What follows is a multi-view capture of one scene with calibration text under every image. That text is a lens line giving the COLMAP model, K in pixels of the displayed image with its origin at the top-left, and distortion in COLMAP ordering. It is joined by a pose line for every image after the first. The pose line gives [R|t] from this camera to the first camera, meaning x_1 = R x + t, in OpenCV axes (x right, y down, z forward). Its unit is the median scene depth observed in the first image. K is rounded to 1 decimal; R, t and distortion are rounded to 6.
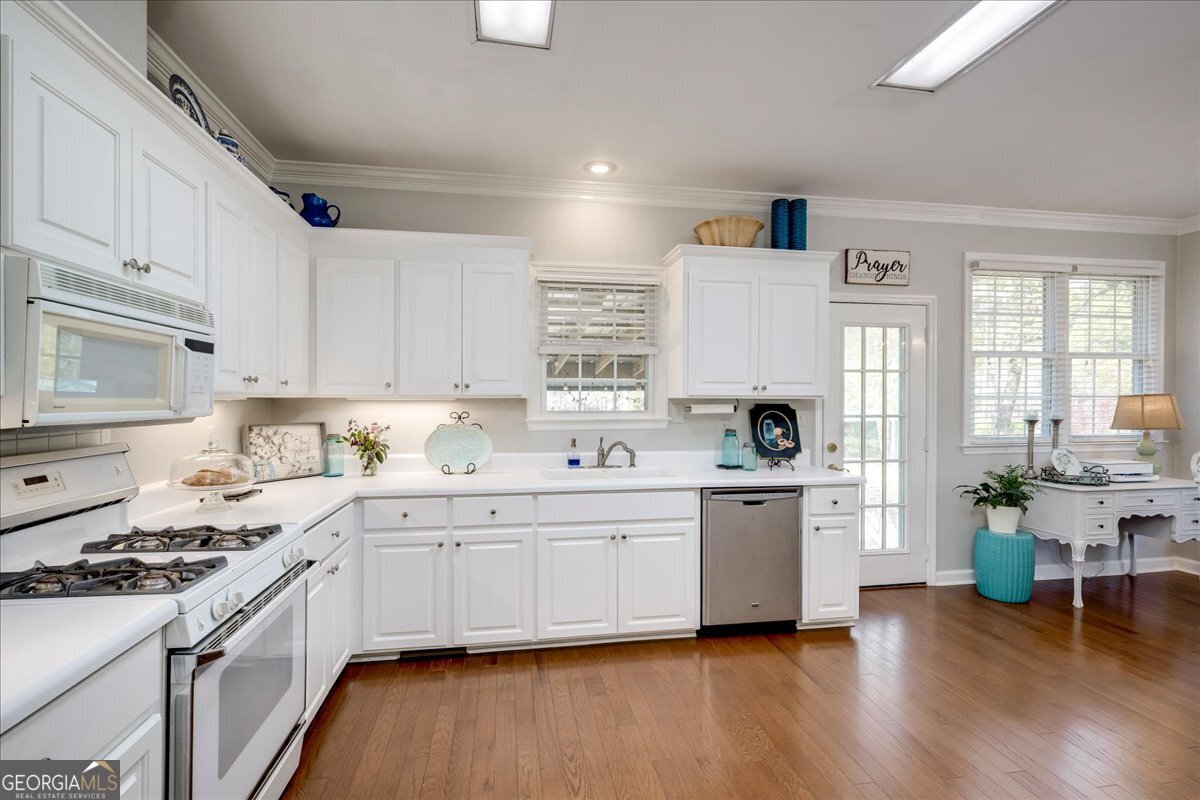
lens RADIAL K [[565.9, 0, 600.0], [0, 565.9, 400.0], [0, 0, 1]] dist [-0.001377, -0.000198]
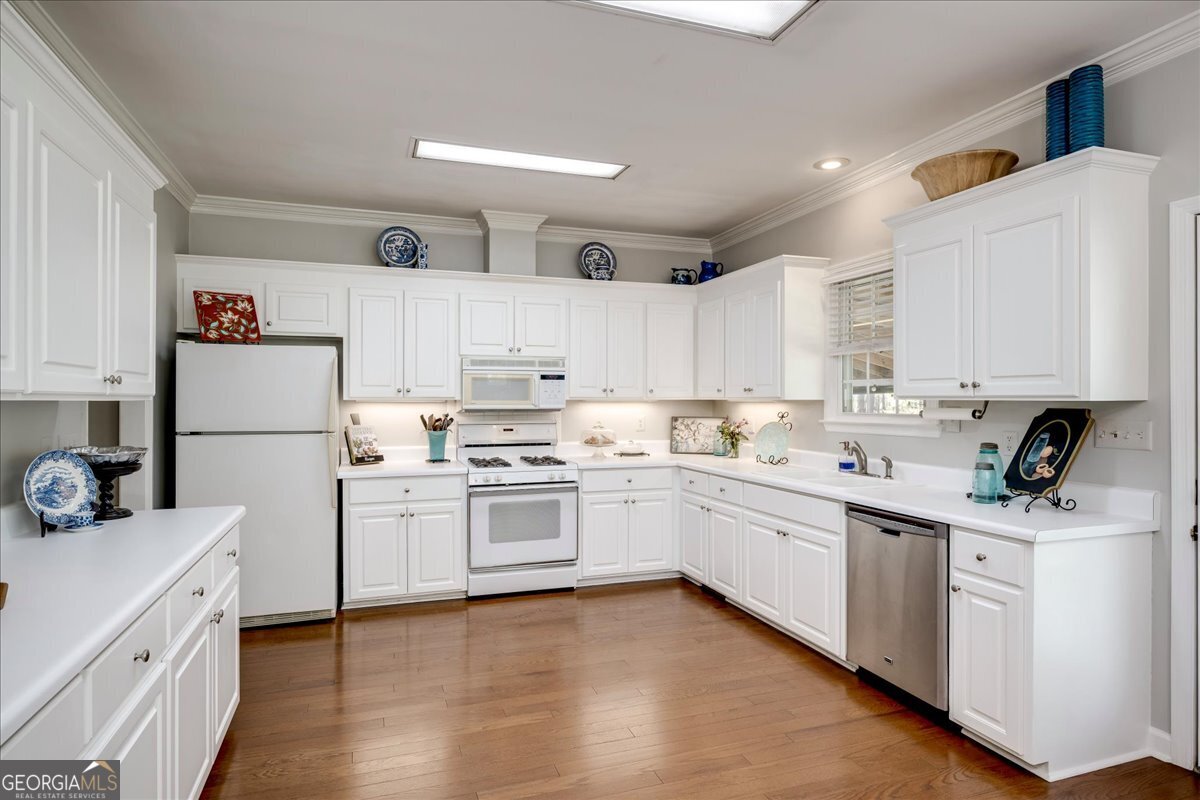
lens RADIAL K [[663.8, 0, 599.4], [0, 663.8, 393.9], [0, 0, 1]] dist [0.000741, 0.000021]
pose [[0.165130, -0.009395, -0.986227, 1.118870], [-0.001171, 0.999952, -0.009722, -0.002248], [0.986271, 0.002760, 0.165111, 0.438095]]
